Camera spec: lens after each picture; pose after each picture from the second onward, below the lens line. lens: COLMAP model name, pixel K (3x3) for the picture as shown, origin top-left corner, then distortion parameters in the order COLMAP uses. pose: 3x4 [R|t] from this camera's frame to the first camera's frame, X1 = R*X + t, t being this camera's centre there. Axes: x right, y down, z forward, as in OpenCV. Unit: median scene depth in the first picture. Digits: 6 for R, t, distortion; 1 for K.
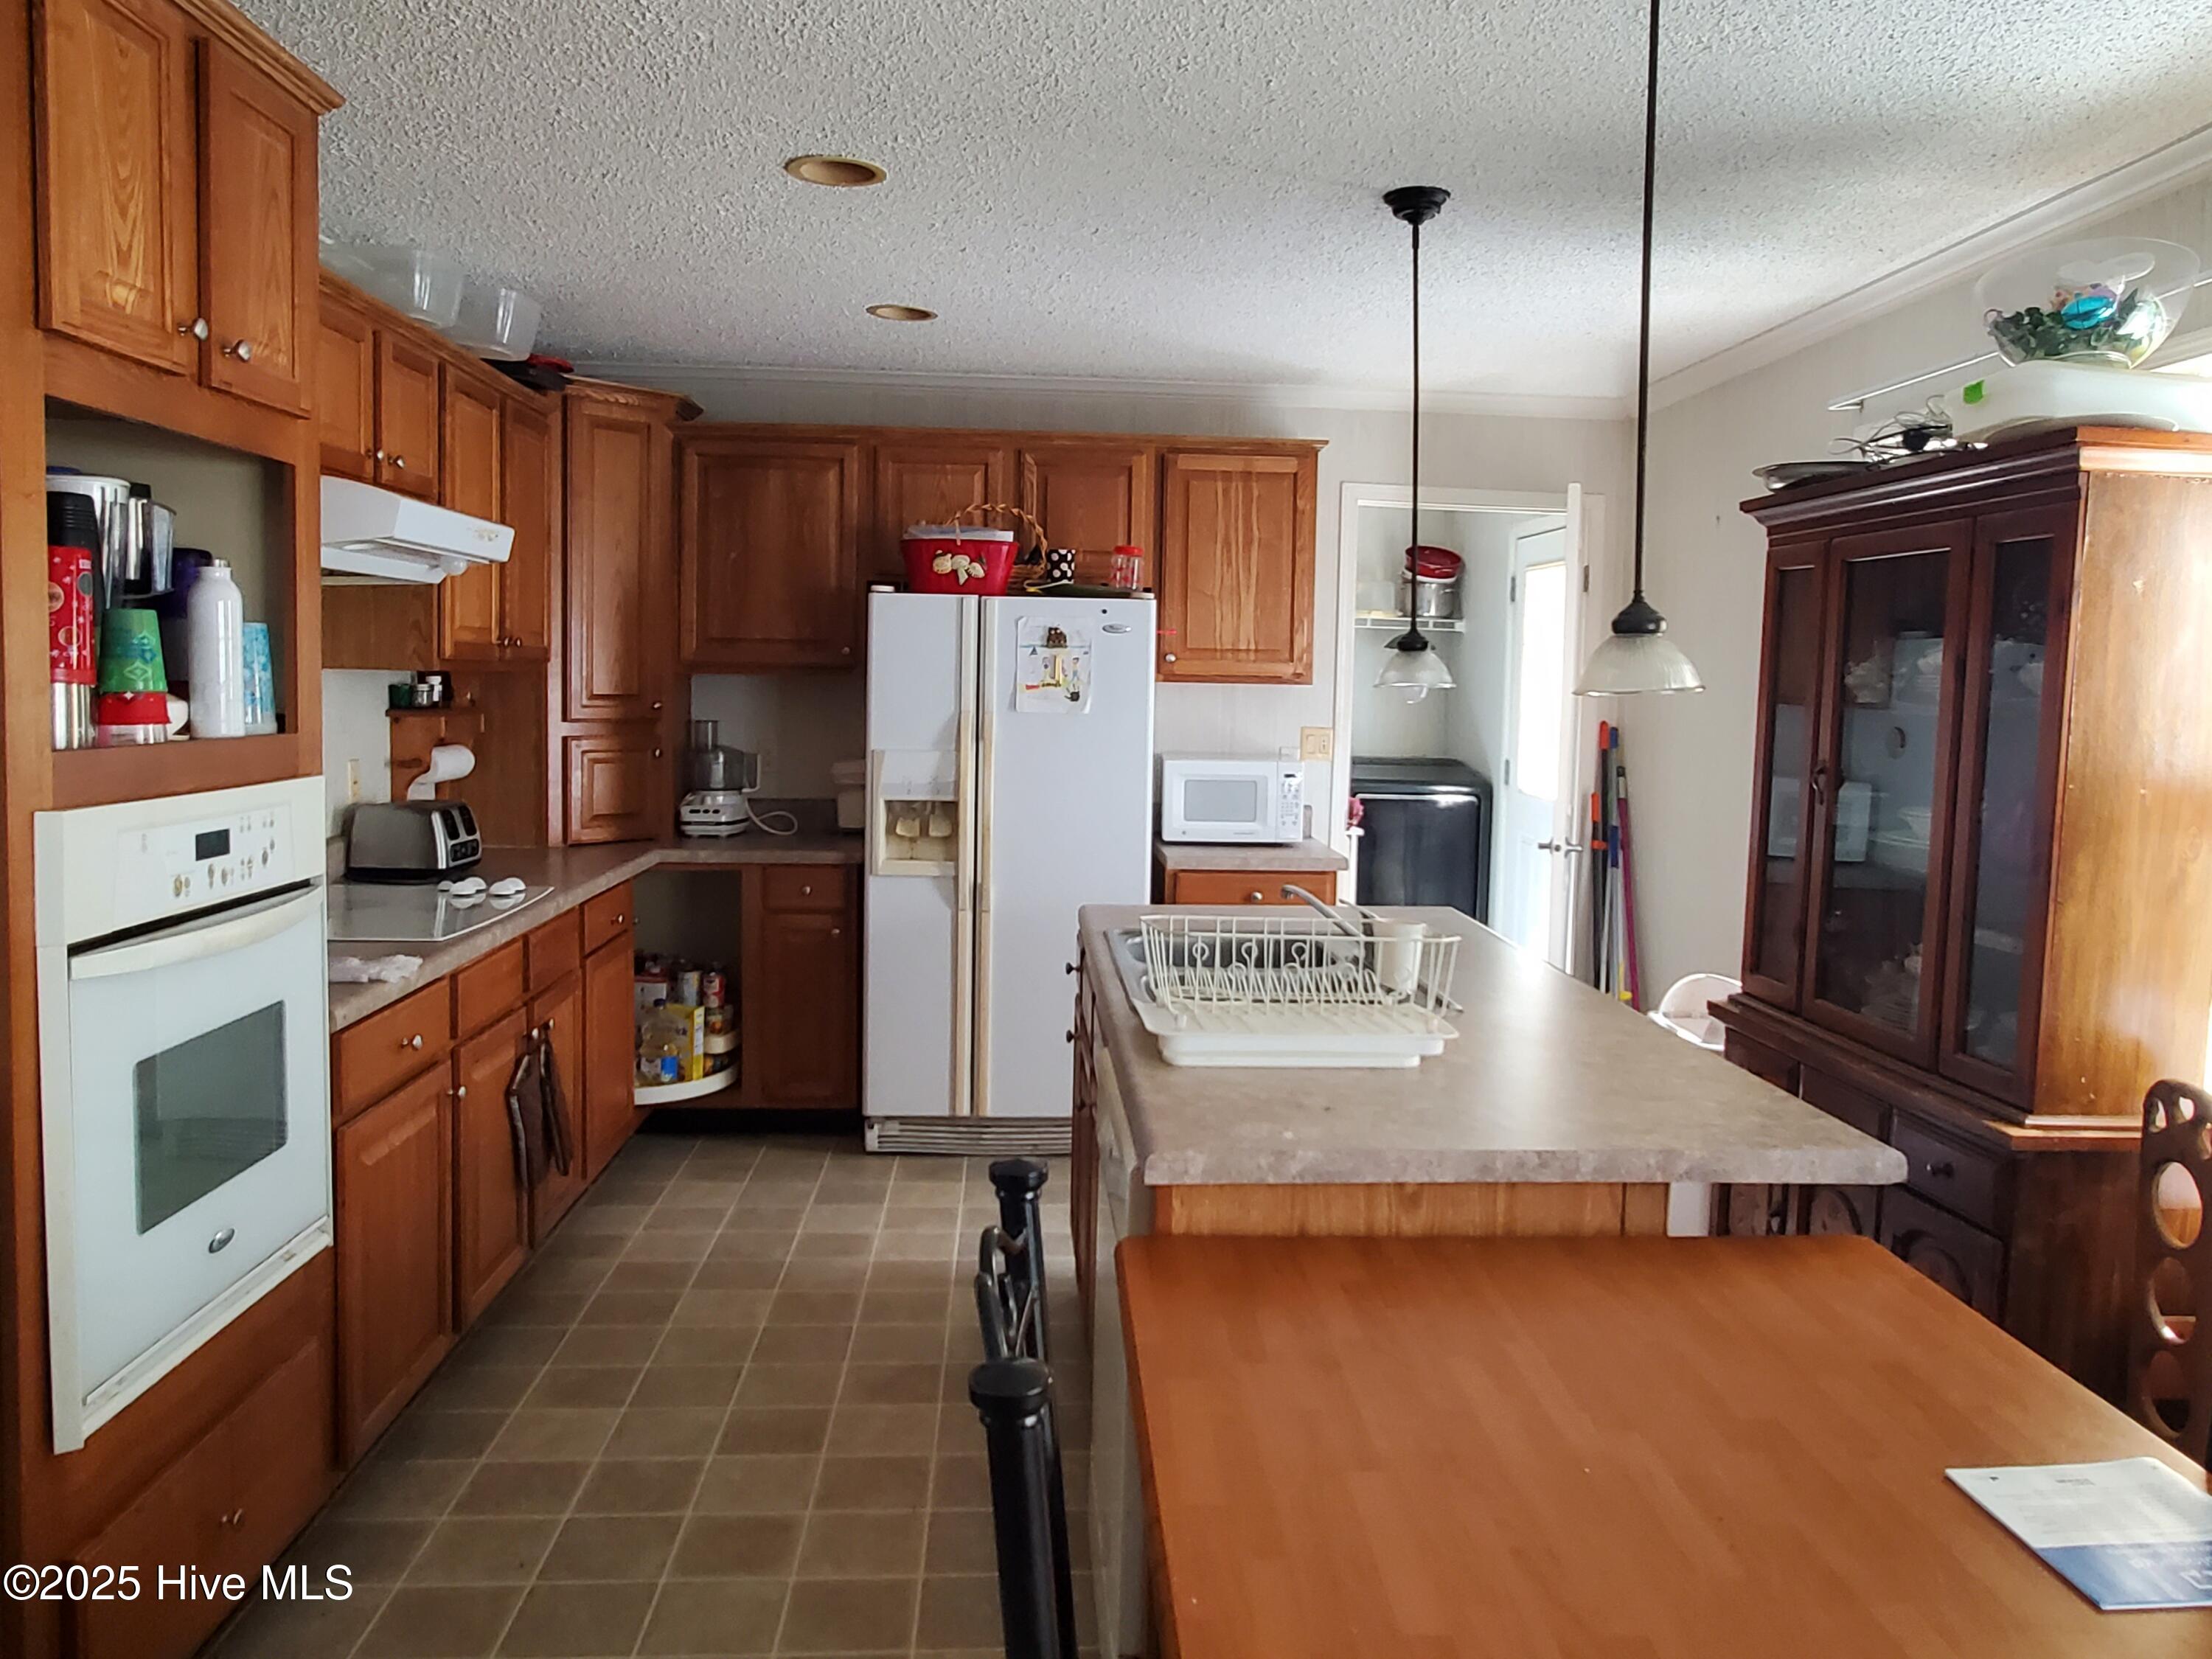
lens RADIAL K [[1602.9, 0, 1120.2], [0, 1602.9, 811.9], [0, 0, 1]] dist [-0.021807, 0.015609]
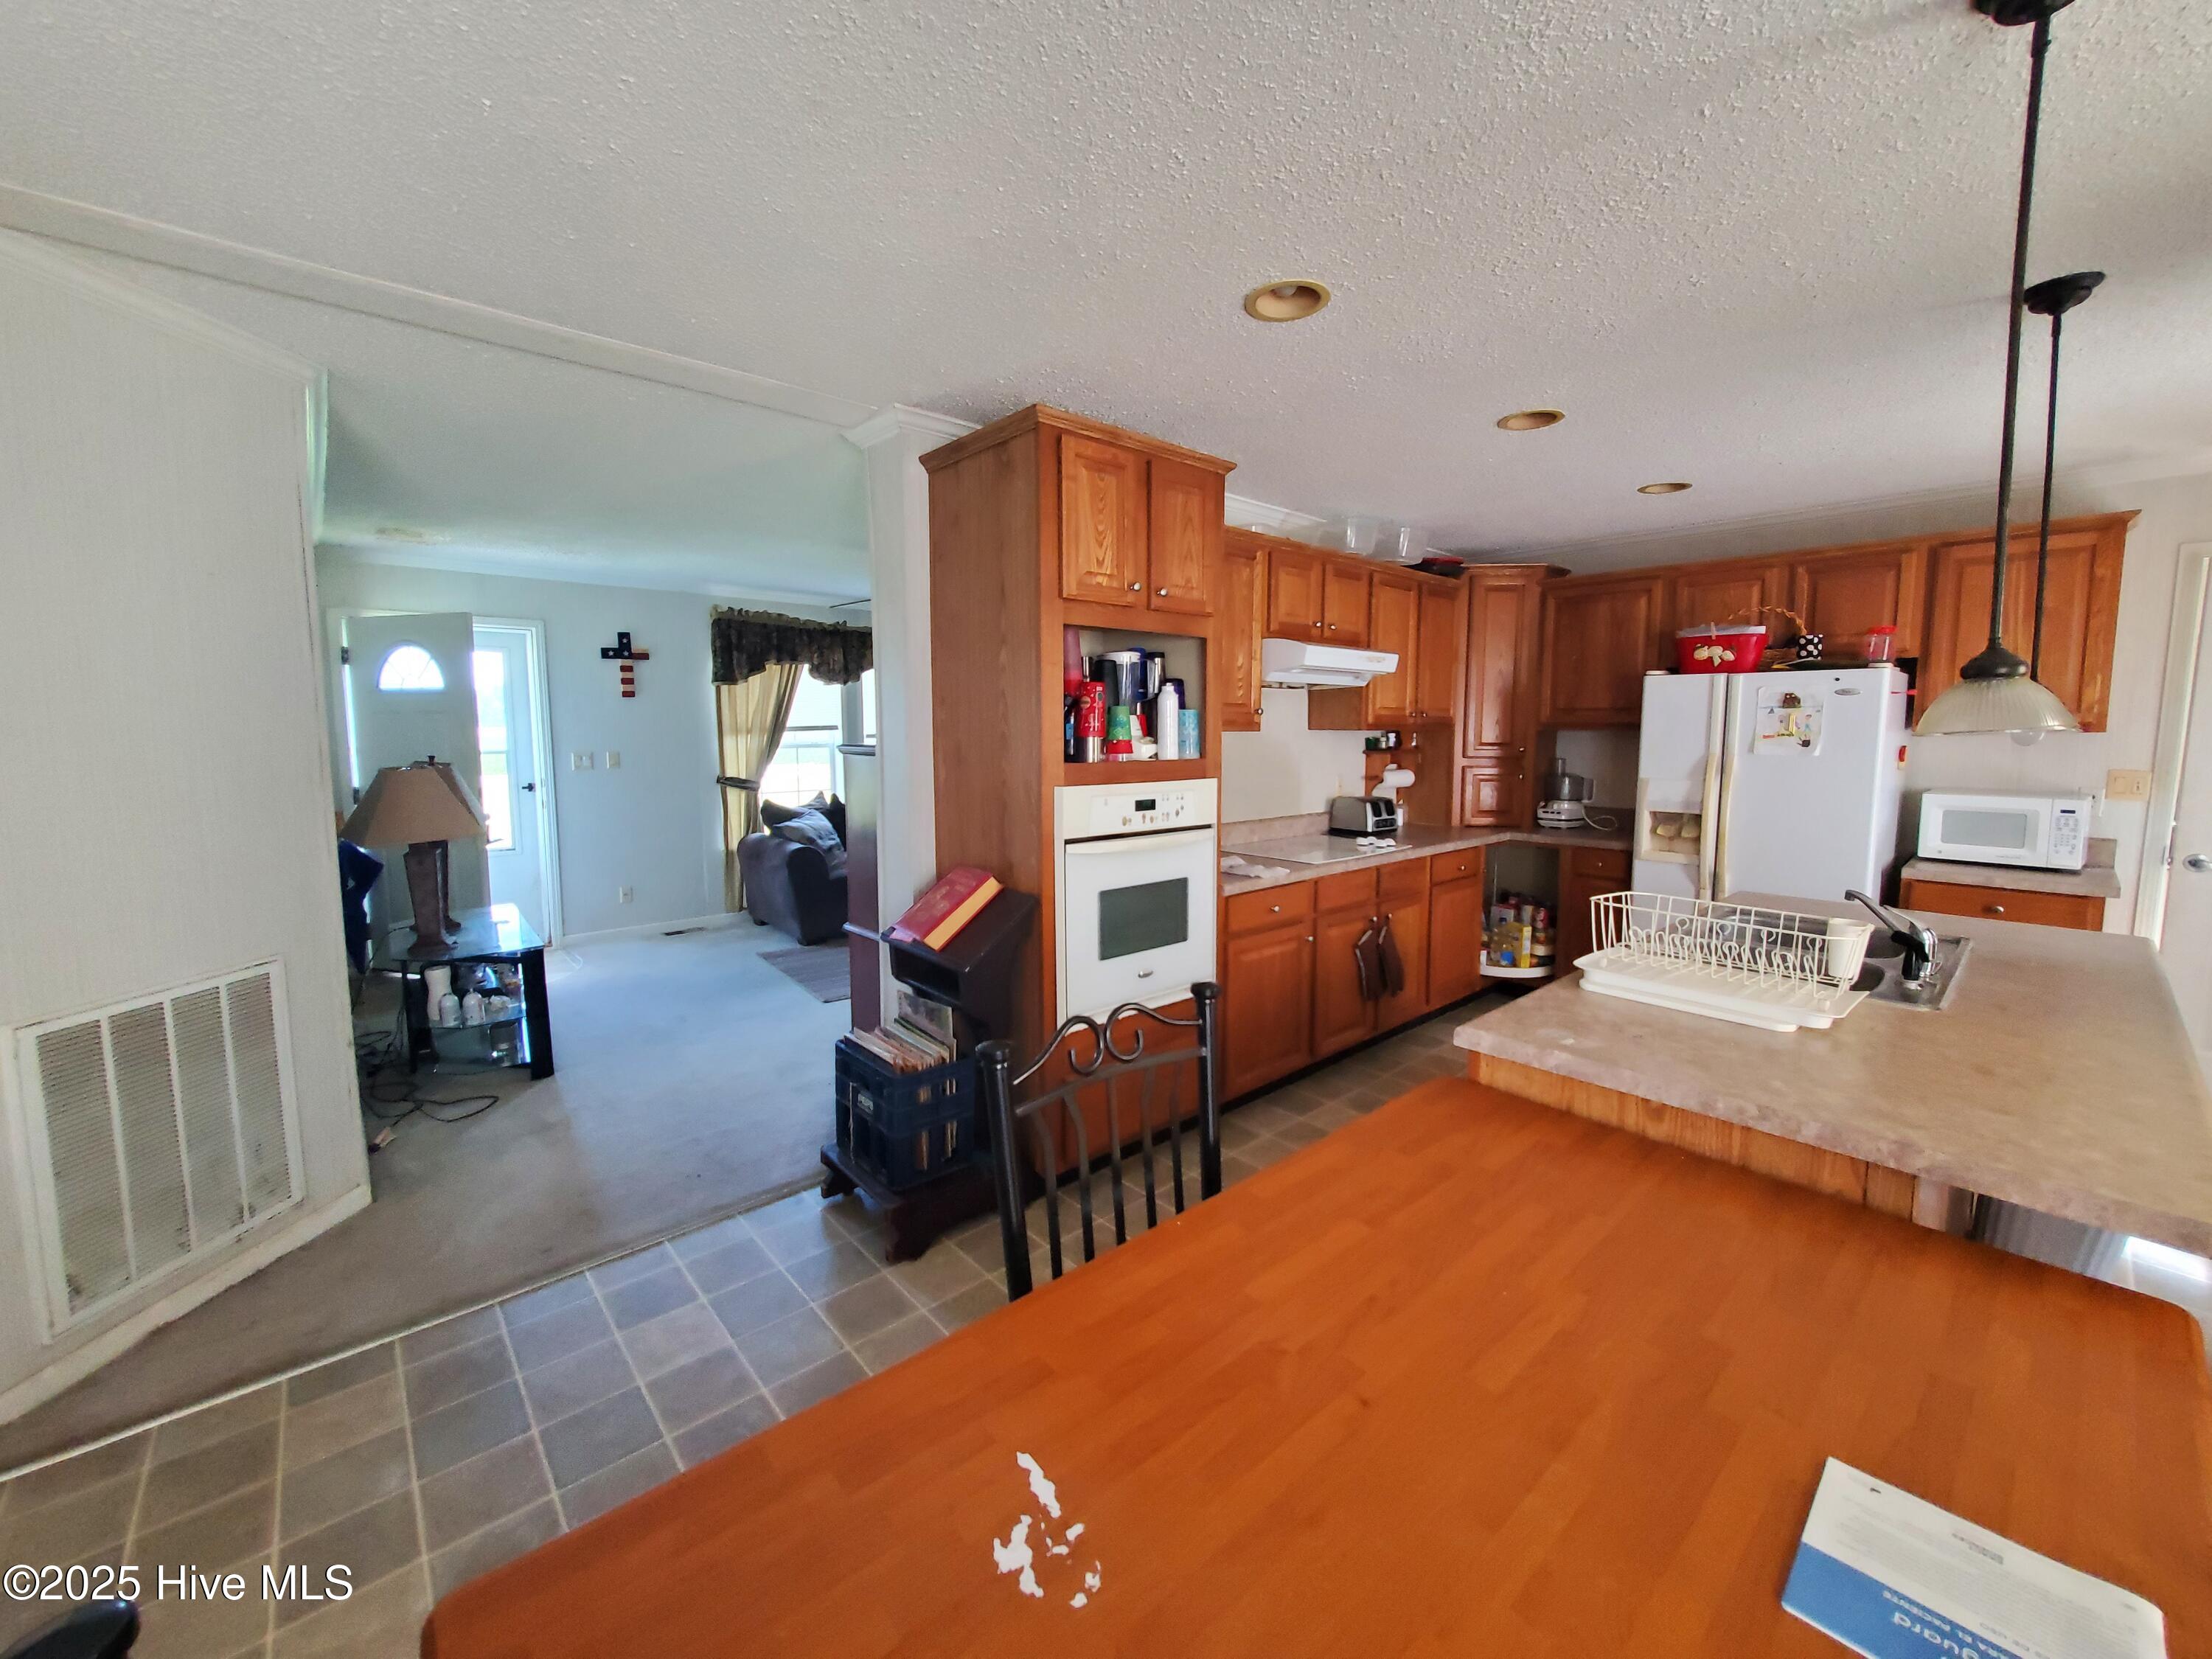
lens RADIAL K [[871.3, 0, 1104.5], [0, 871.3, 830.9], [0, 0, 1]] dist [-0.009042, 0.000048]
pose [[0.606764, 0.075662, -0.791273, 0.200559], [-0.055958, 0.997056, 0.052429, -0.002789], [0.792910, 0.012466, 0.609211, 0.080592]]
